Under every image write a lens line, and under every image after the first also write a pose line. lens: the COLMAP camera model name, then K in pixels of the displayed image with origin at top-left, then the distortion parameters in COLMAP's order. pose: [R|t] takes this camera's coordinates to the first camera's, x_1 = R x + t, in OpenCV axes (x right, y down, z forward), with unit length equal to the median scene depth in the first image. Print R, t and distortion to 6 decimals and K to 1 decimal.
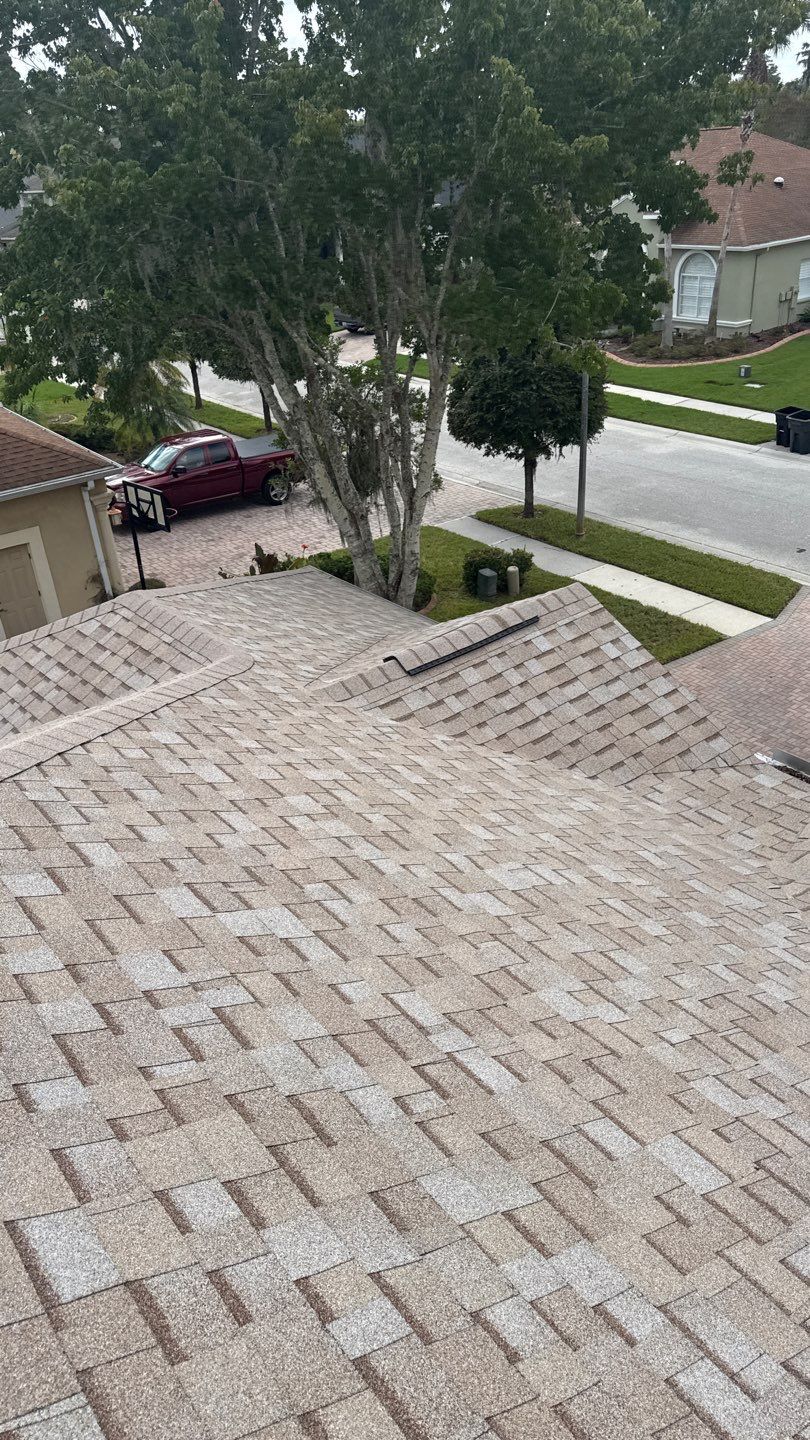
lens RADIAL K [[1006.1, 0, 408.7], [0, 1006.1, 716.3], [0, 0, 1]] dist [0.156656, -0.252965]
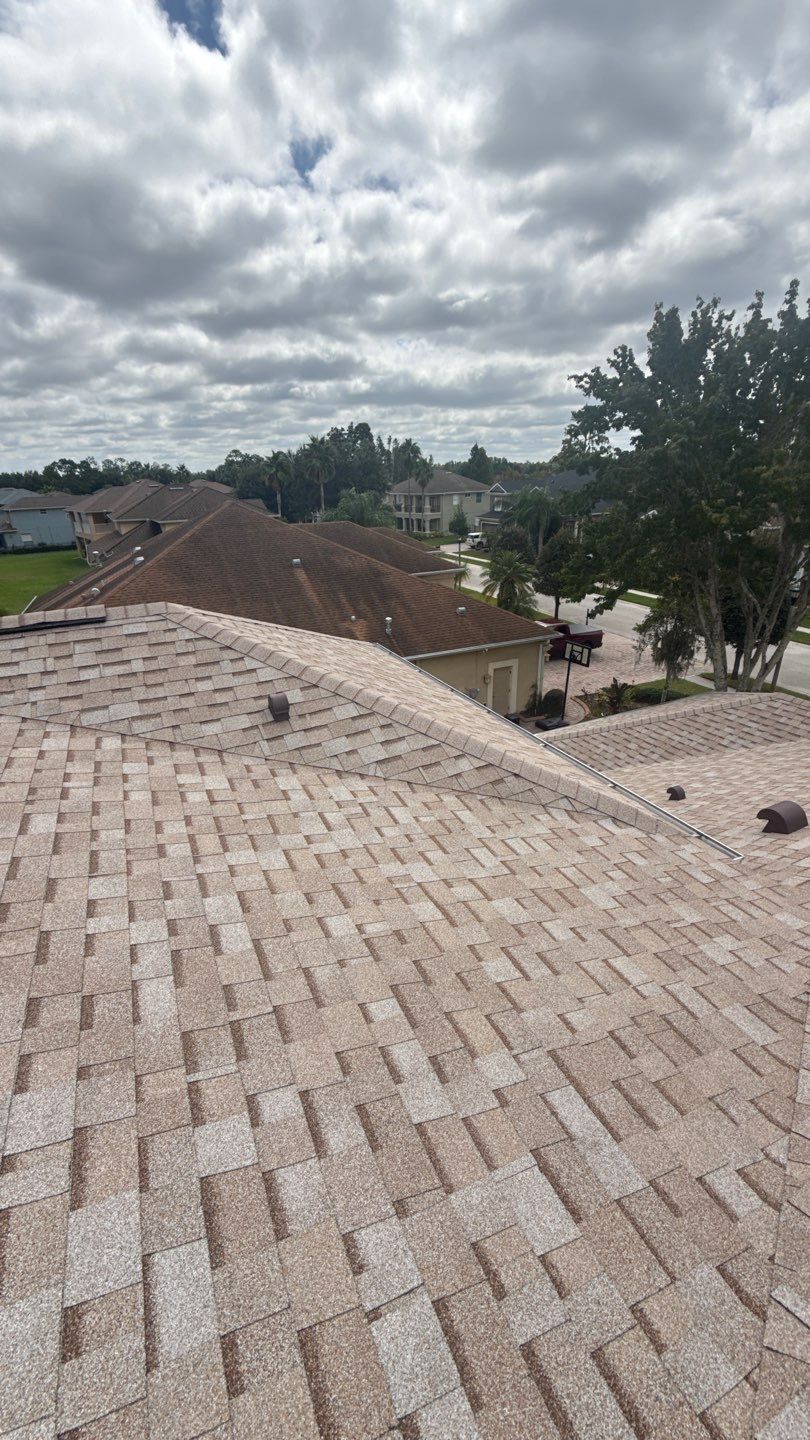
lens RADIAL K [[571.7, 0, 402.7], [0, 571.7, 718.6], [0, 0, 1]] dist [-0.001585, 0.000715]
pose [[0.974580, 0.122937, -0.187298, -0.841299], [-0.141496, 0.985918, -0.089127, 0.162664], [0.173703, 0.113364, 0.978251, -0.361003]]
